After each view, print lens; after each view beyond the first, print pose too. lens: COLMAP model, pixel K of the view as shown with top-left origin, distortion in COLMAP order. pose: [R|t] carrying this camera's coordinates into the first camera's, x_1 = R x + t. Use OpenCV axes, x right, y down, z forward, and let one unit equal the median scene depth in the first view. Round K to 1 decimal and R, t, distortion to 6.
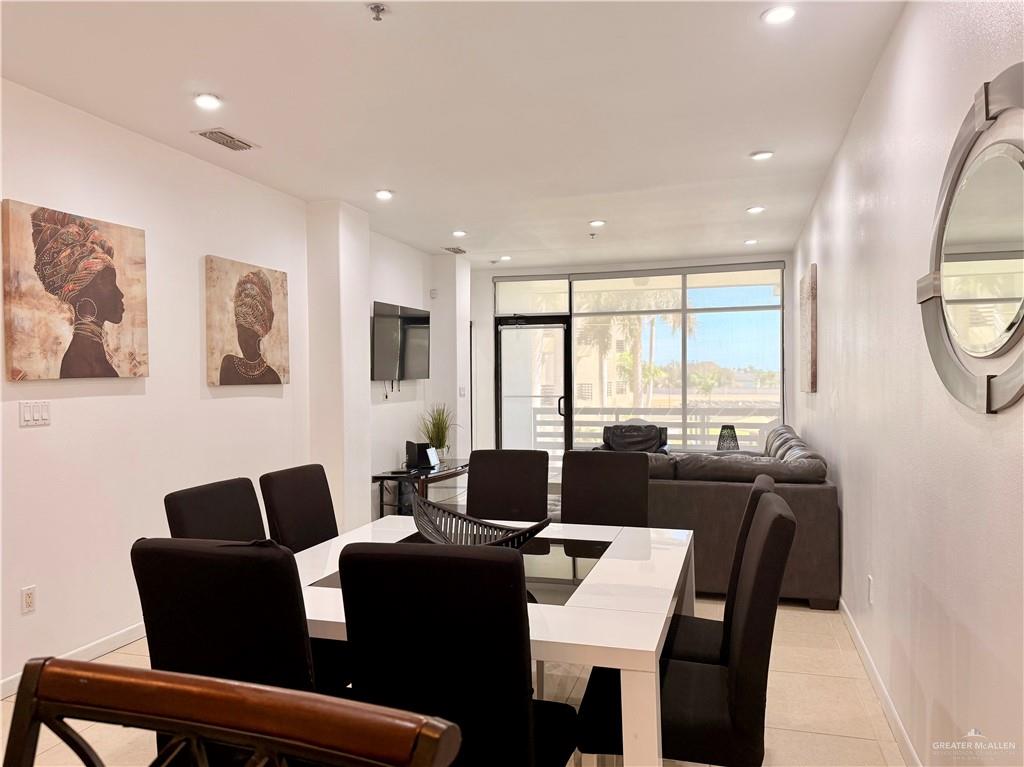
lens RADIAL K [[771.9, 0, 513.0], [0, 771.9, 380.9], [0, 0, 1]] dist [0.027944, -0.008501]
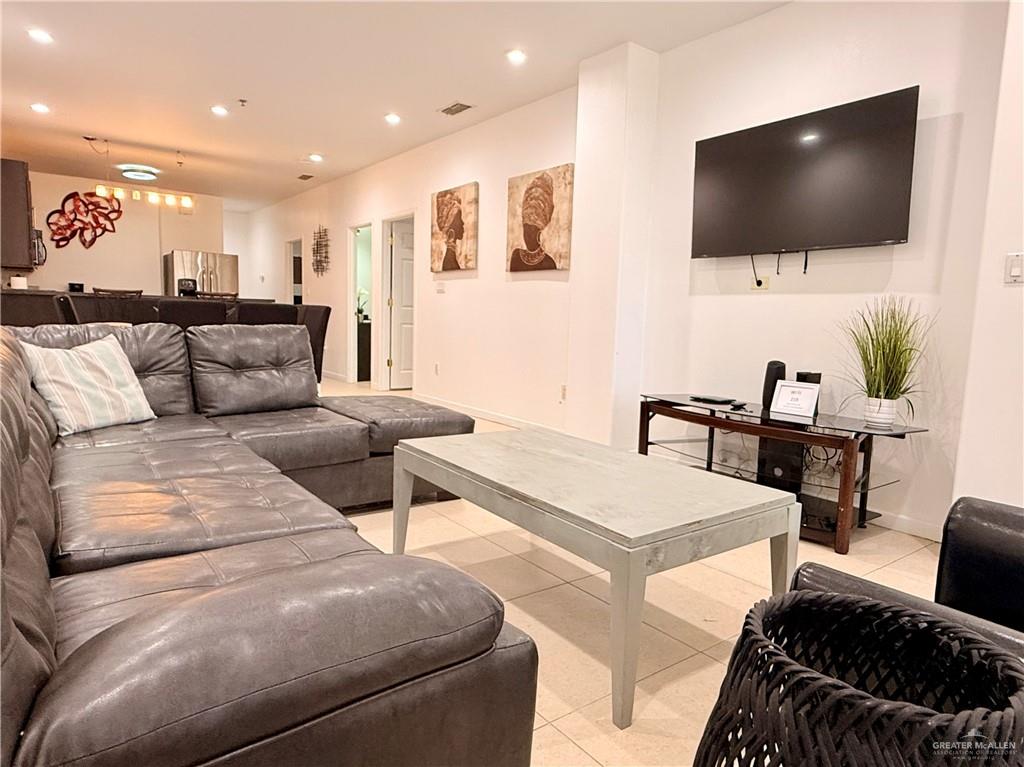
lens RADIAL K [[633.6, 0, 511.2], [0, 633.6, 381.8], [0, 0, 1]] dist [-0.006768, -0.000576]
pose [[-0.604257, 0.079022, -0.792861, 0.528783], [-0.028188, 0.992327, 0.120385, 0.063412], [0.796291, 0.095092, -0.597393, 1.662686]]
